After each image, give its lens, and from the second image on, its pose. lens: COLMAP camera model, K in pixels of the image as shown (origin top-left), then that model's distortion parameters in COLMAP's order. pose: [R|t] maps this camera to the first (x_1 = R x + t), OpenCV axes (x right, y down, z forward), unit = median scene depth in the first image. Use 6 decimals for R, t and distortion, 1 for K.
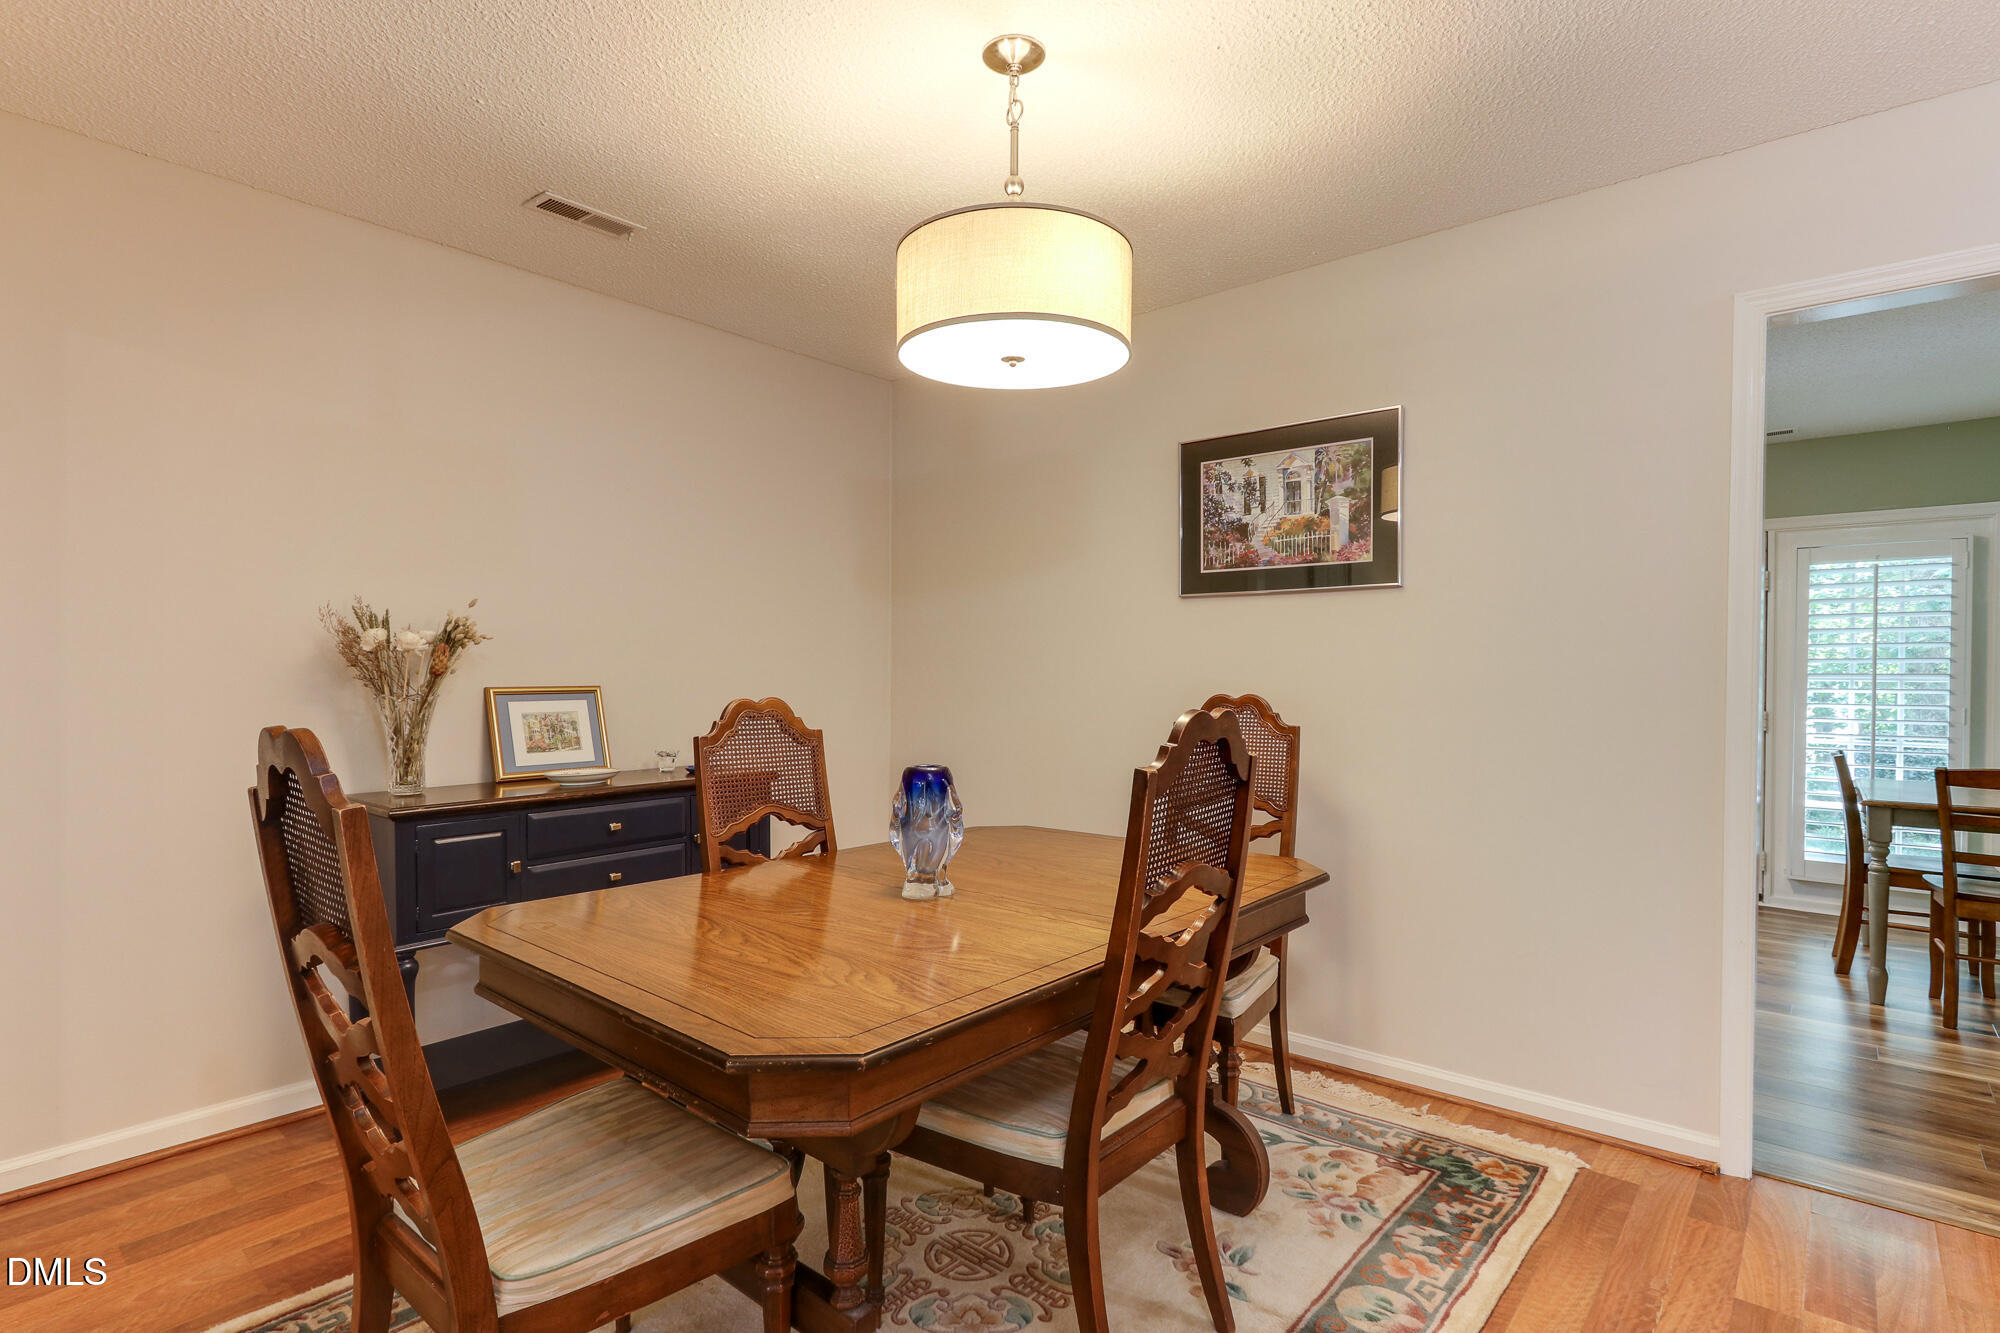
lens RADIAL K [[987.1, 0, 986.1], [0, 987.1, 664.2], [0, 0, 1]] dist [-0.007053, 0.002349]
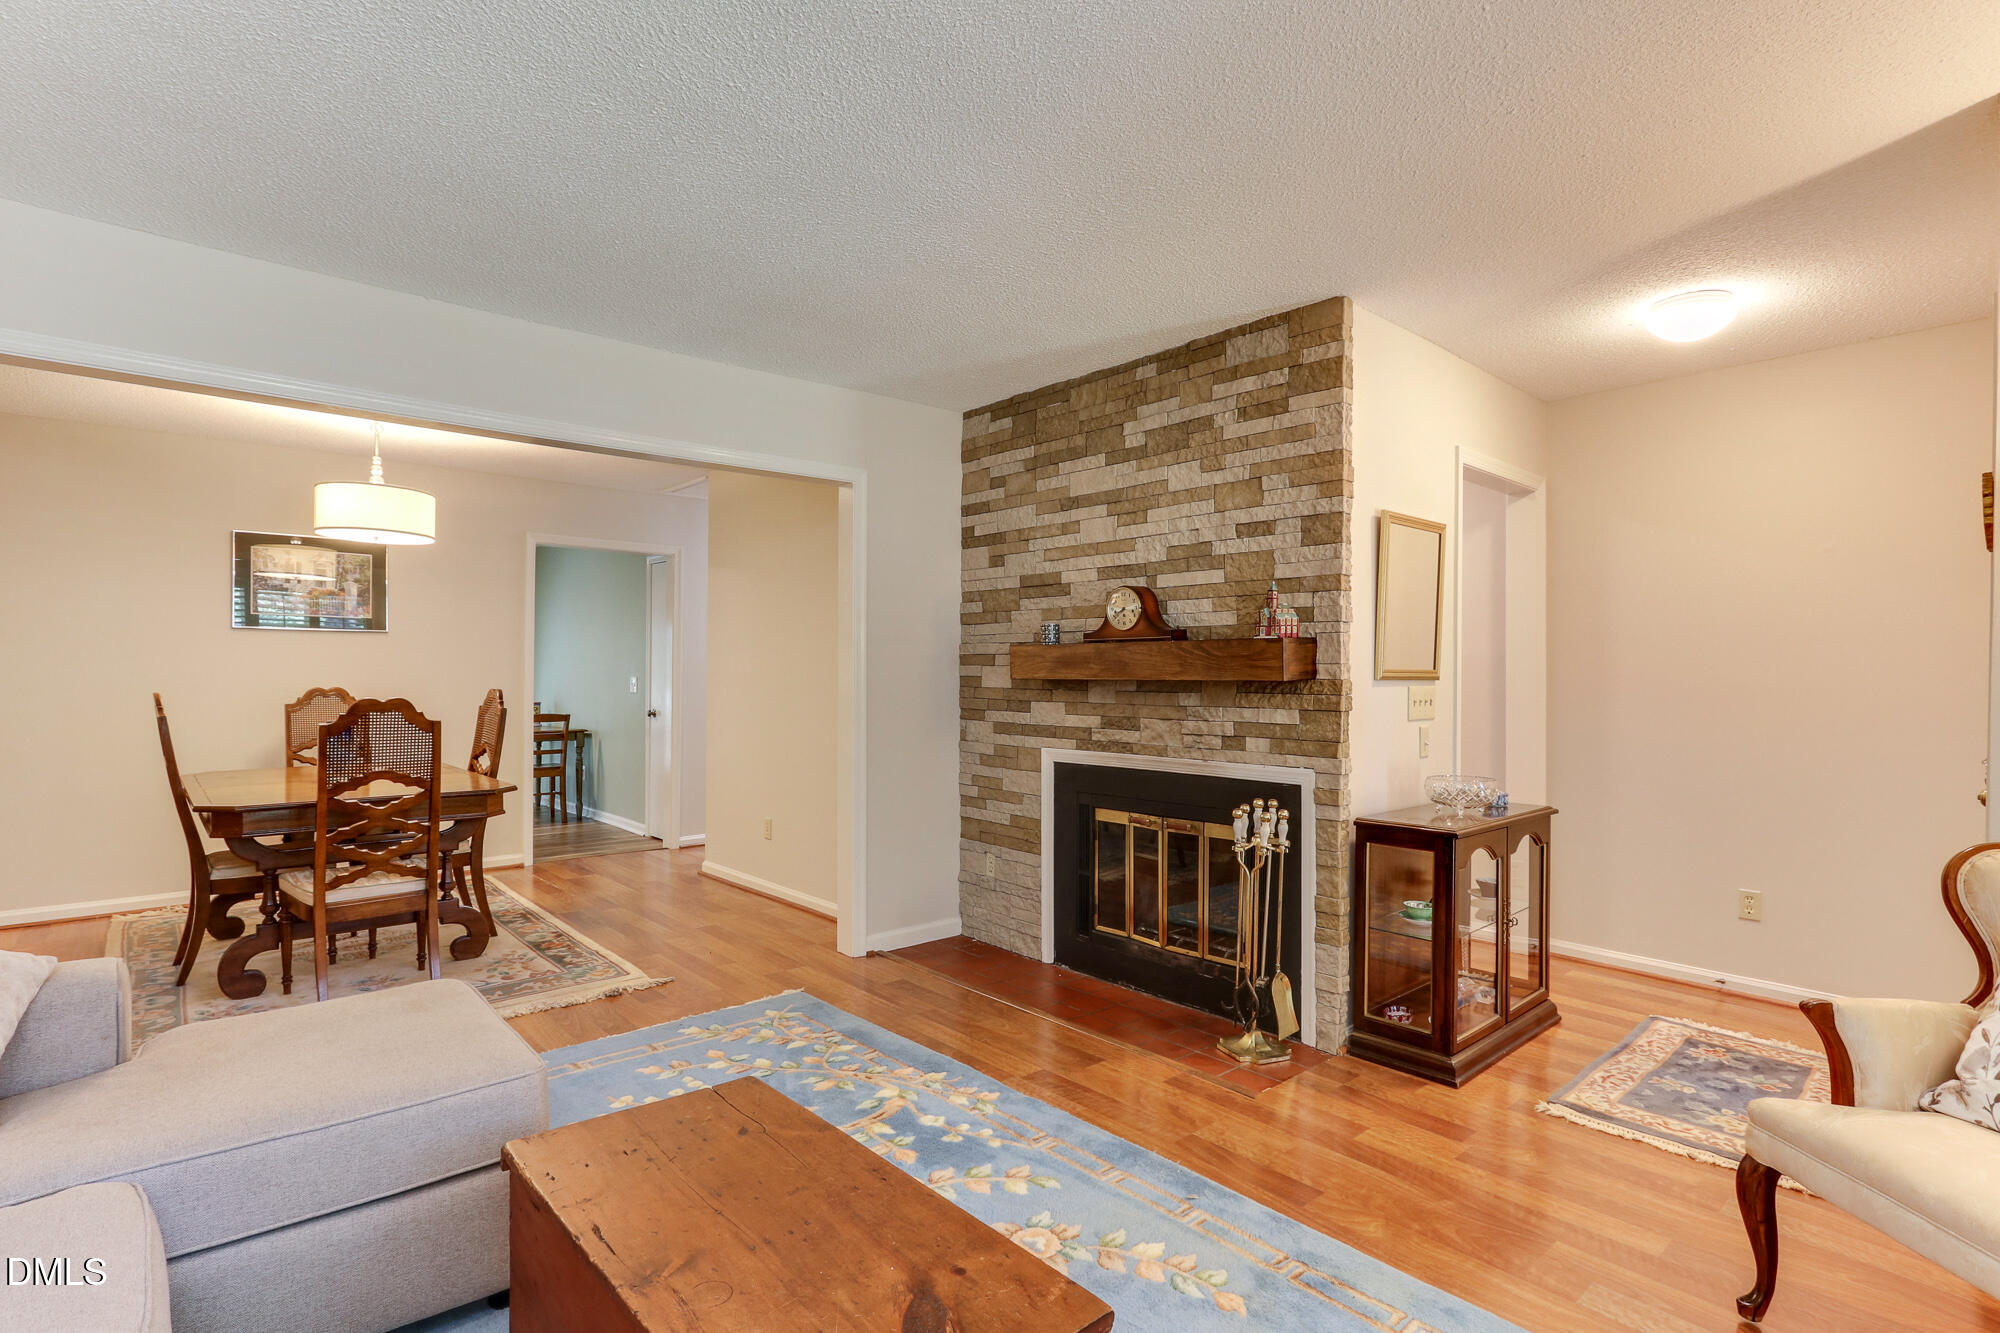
lens RADIAL K [[987.1, 0, 962.8], [0, 987.1, 677.2], [0, 0, 1]] dist [-0.007053, 0.002349]
pose [[0.144144, -0.005383, 0.989542, -1.307066], [-0.009229, 0.999934, 0.006784, -0.011144], [-0.989514, -0.010110, 0.144085, -0.422253]]
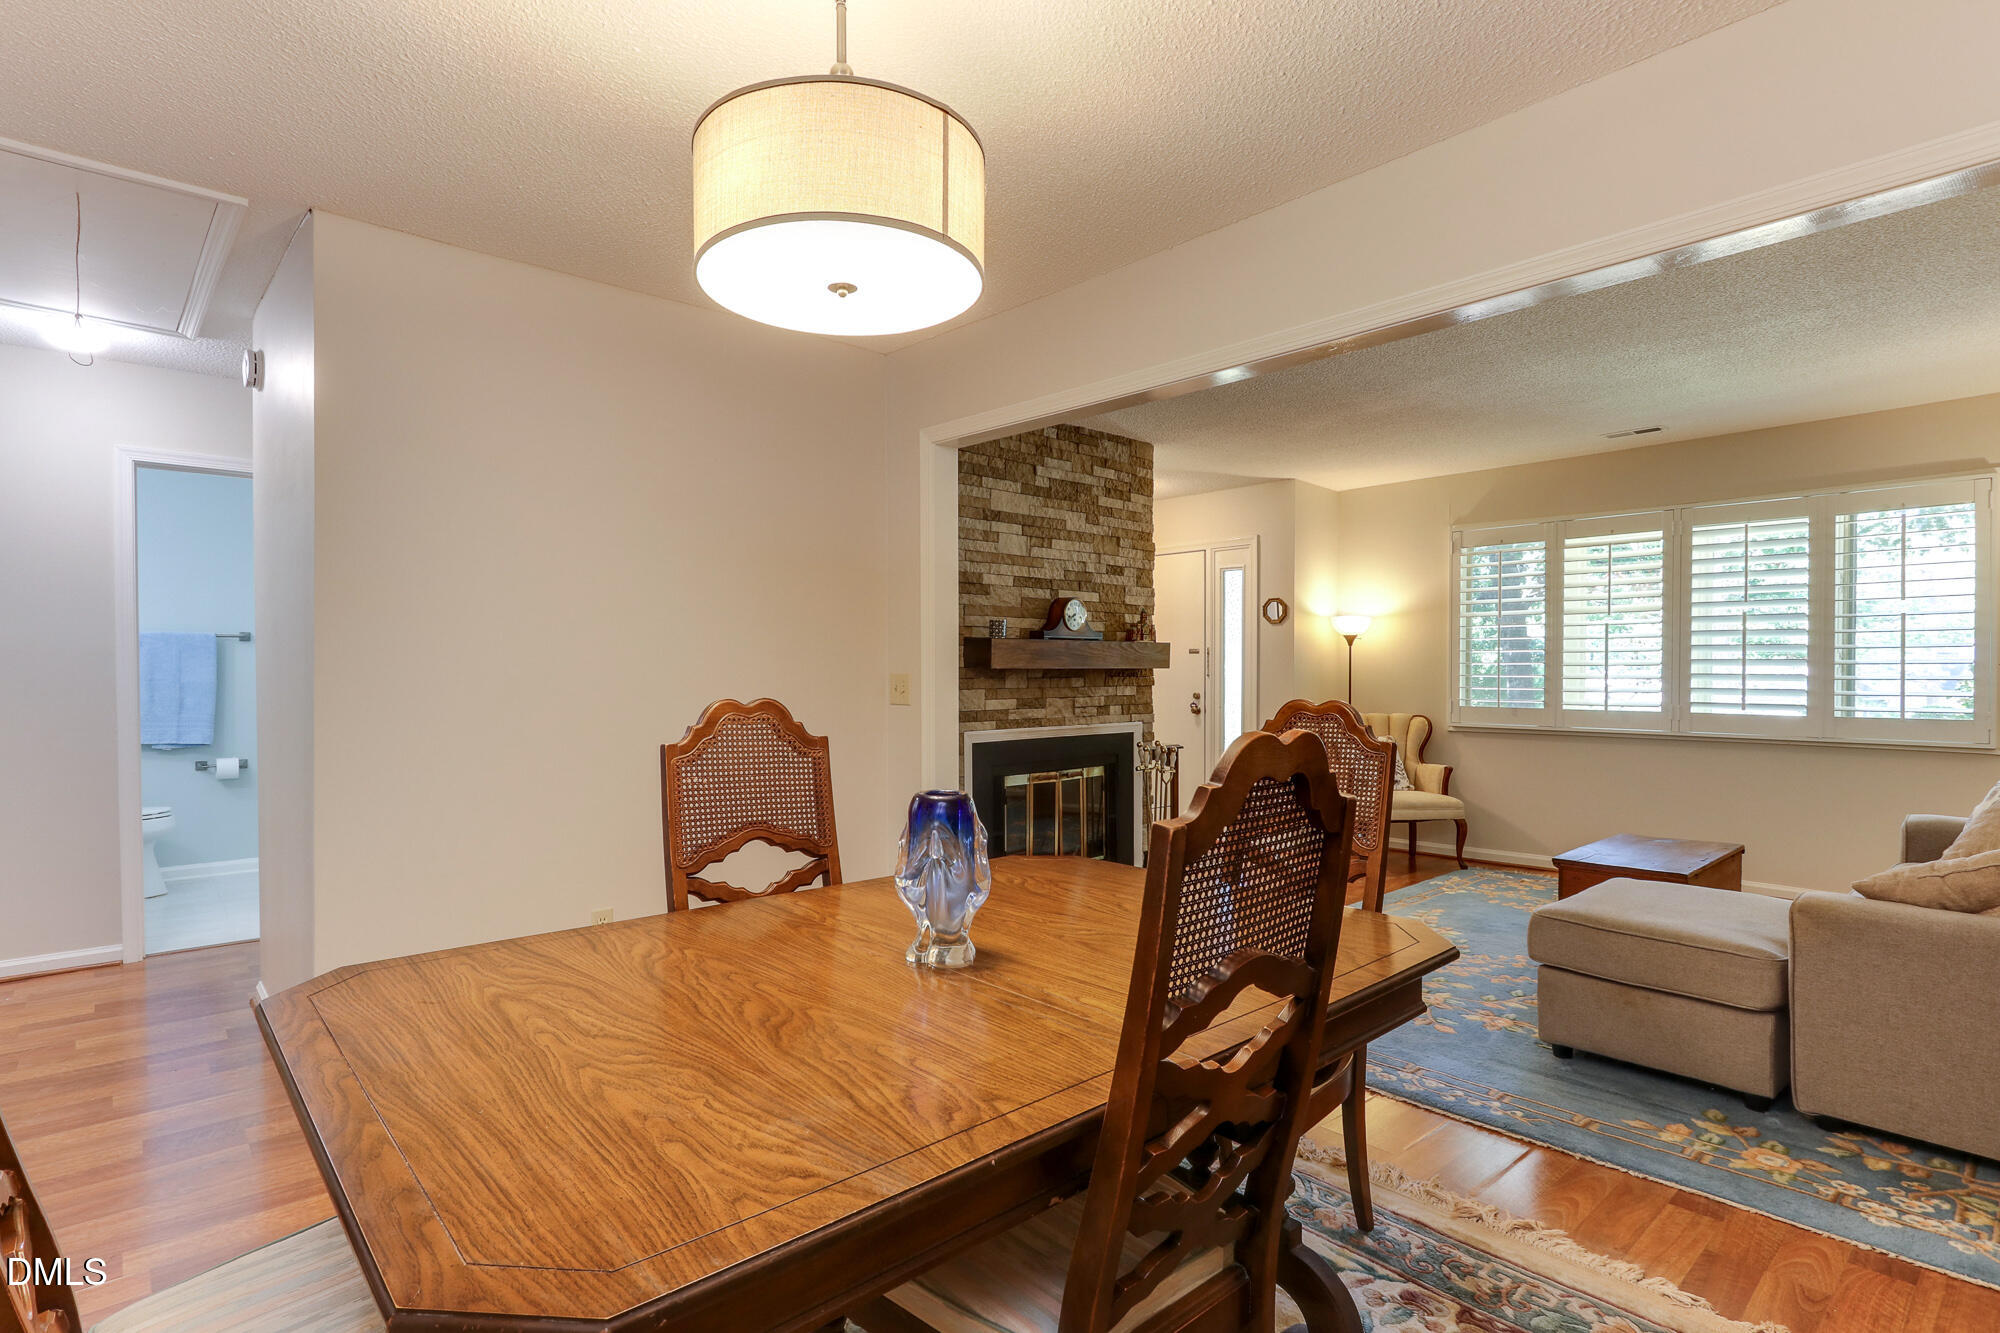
lens RADIAL K [[987.1, 0, 980.3], [0, 987.1, 679.1], [0, 0, 1]] dist [-0.007053, 0.002349]
pose [[-0.992702, -0.003309, 0.120549, -0.122321], [-0.002671, 0.999982, 0.005454, 0.007445], [-0.120565, 0.005092, -0.992692, 1.162876]]
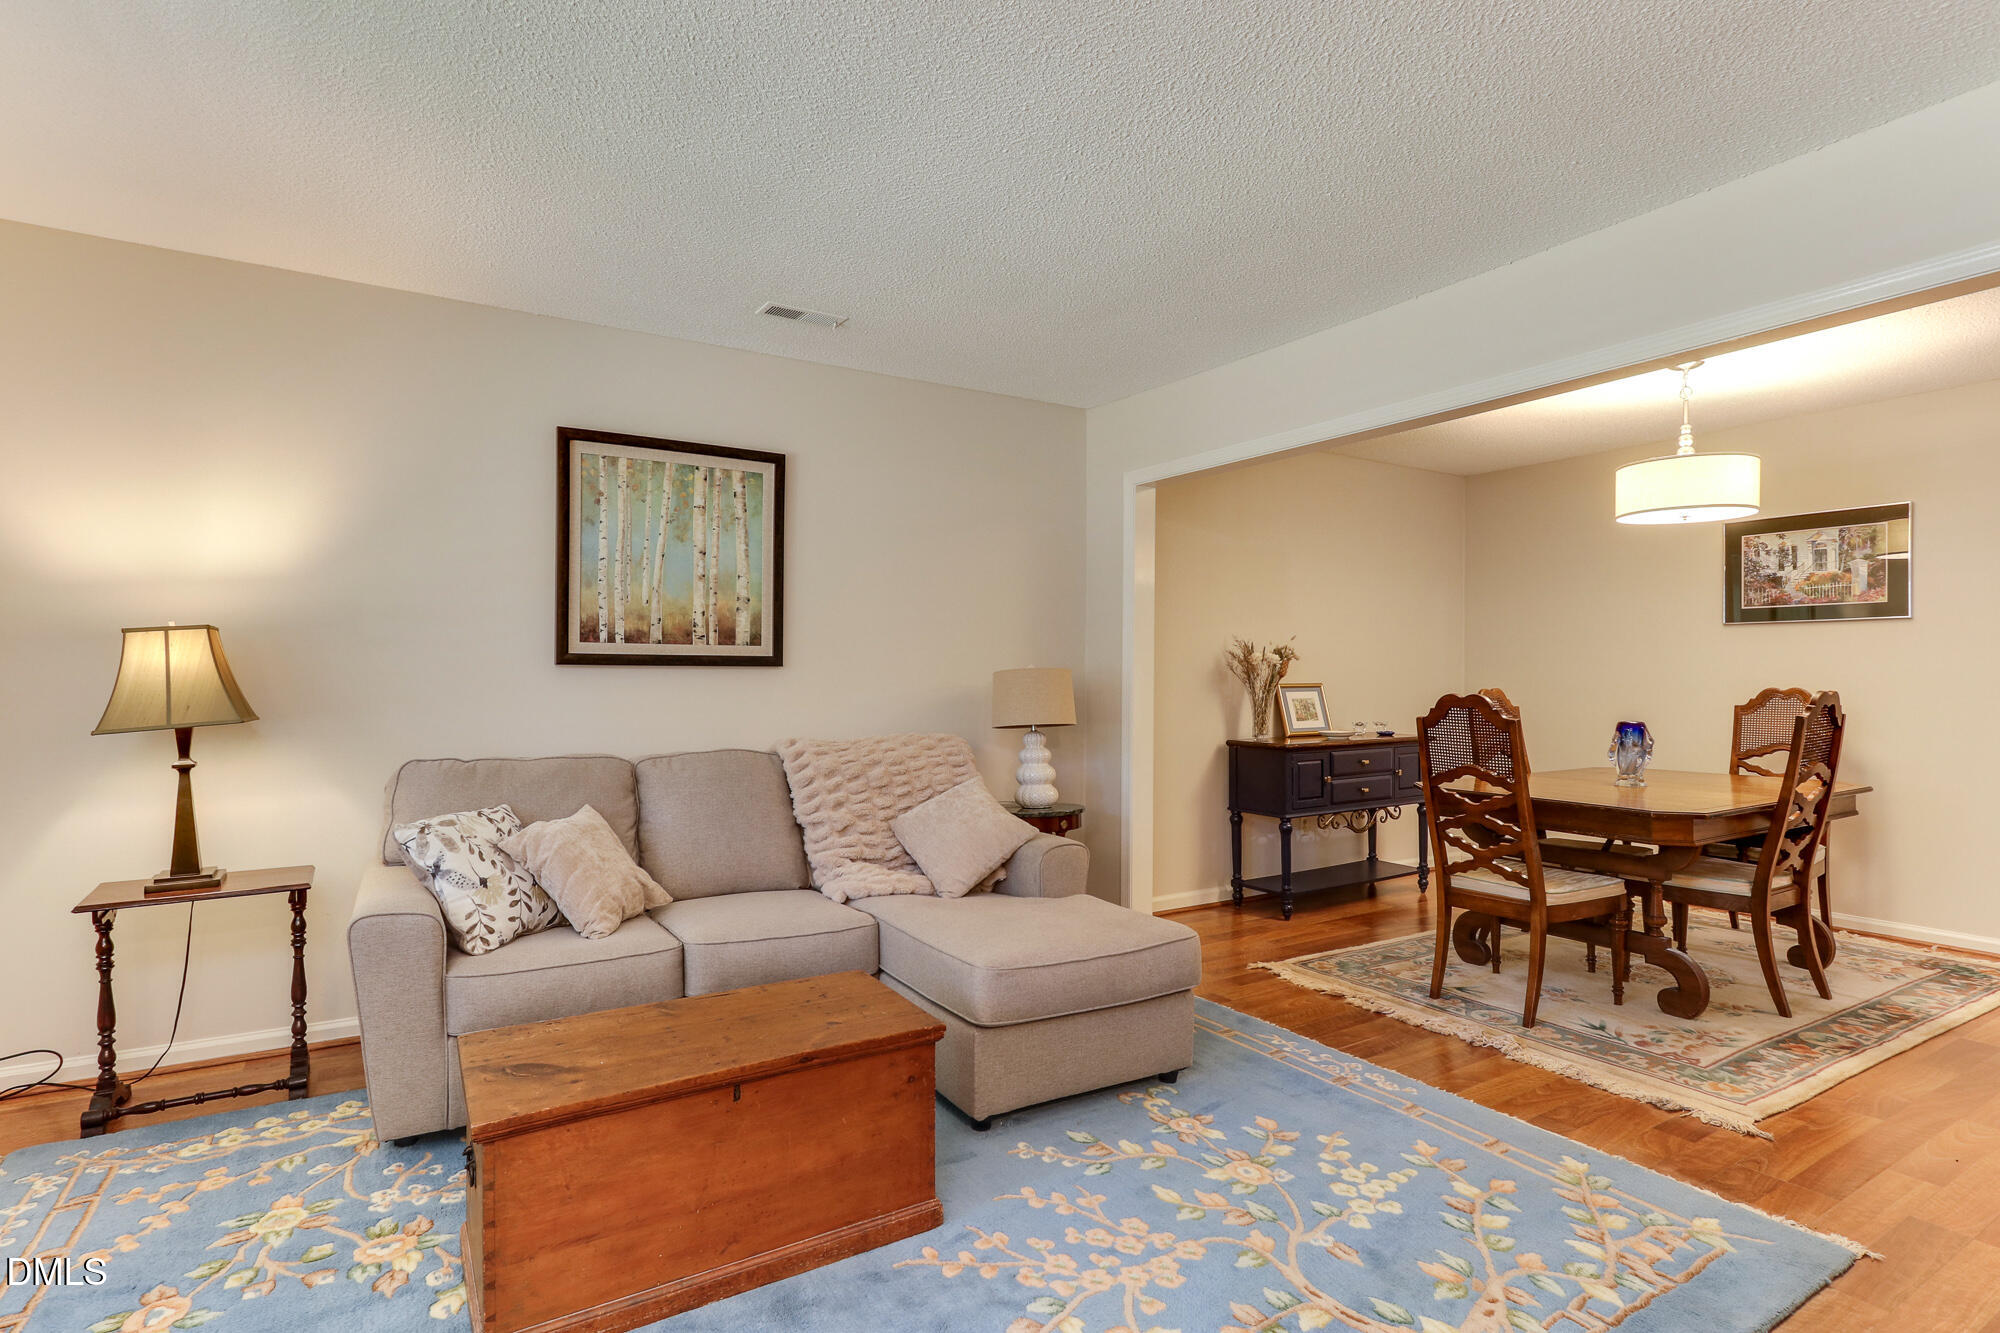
lens RADIAL K [[987.1, 0, 979.8], [0, 987.1, 675.8], [0, 0, 1]] dist [-0.007053, 0.002349]
pose [[0.953575, -0.002105, -0.301150, -0.477455], [0.003997, 0.999976, 0.005666, -0.002693], [0.301131, -0.006607, 0.953560, -0.856409]]
